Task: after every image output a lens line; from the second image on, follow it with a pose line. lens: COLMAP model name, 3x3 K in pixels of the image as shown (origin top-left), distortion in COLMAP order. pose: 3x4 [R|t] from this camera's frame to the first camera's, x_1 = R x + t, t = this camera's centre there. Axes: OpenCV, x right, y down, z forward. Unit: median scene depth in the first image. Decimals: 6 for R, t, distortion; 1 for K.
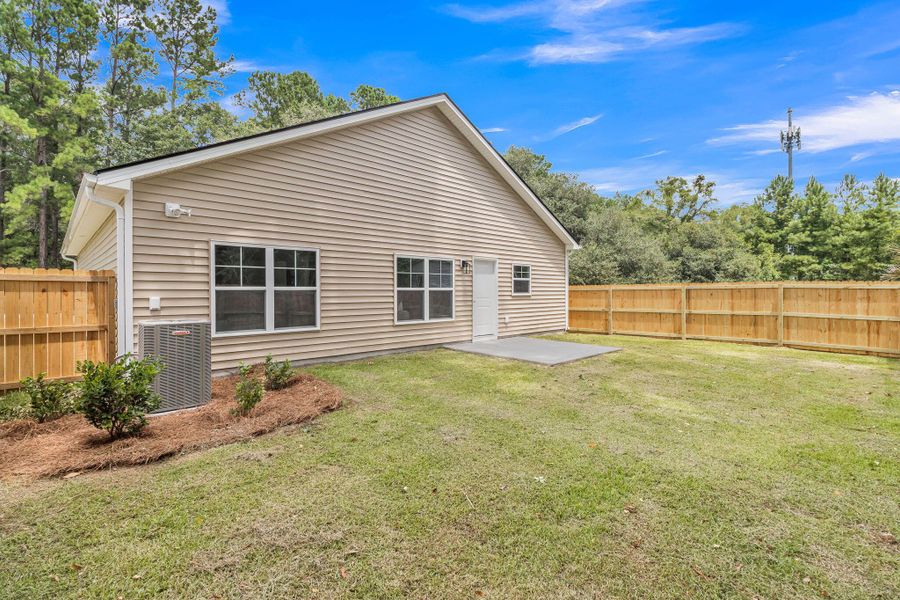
lens RADIAL K [[439.1, 0, 451.9], [0, 439.1, 295.4], [0, 0, 1]] dist [0.004600, 0.000940]
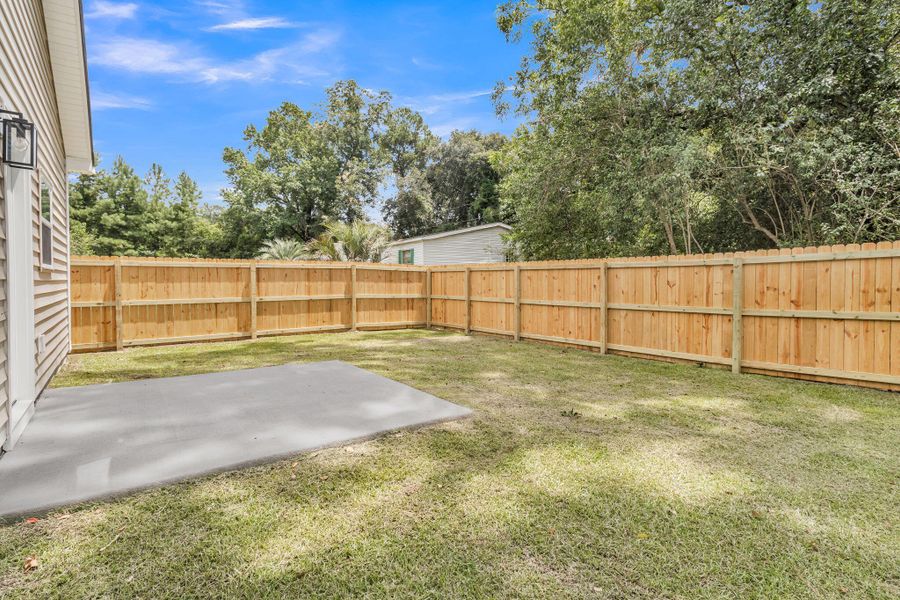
lens RADIAL K [[439.1, 0, 454.0], [0, 439.1, 295.3], [0, 0, 1]] dist [0.004600, 0.000940]
pose [[0.092418, -0.031105, 0.995234, -0.132209], [0.008815, 0.999498, 0.030420, 0.010396], [-0.995681, 0.005962, 0.092646, 0.542440]]
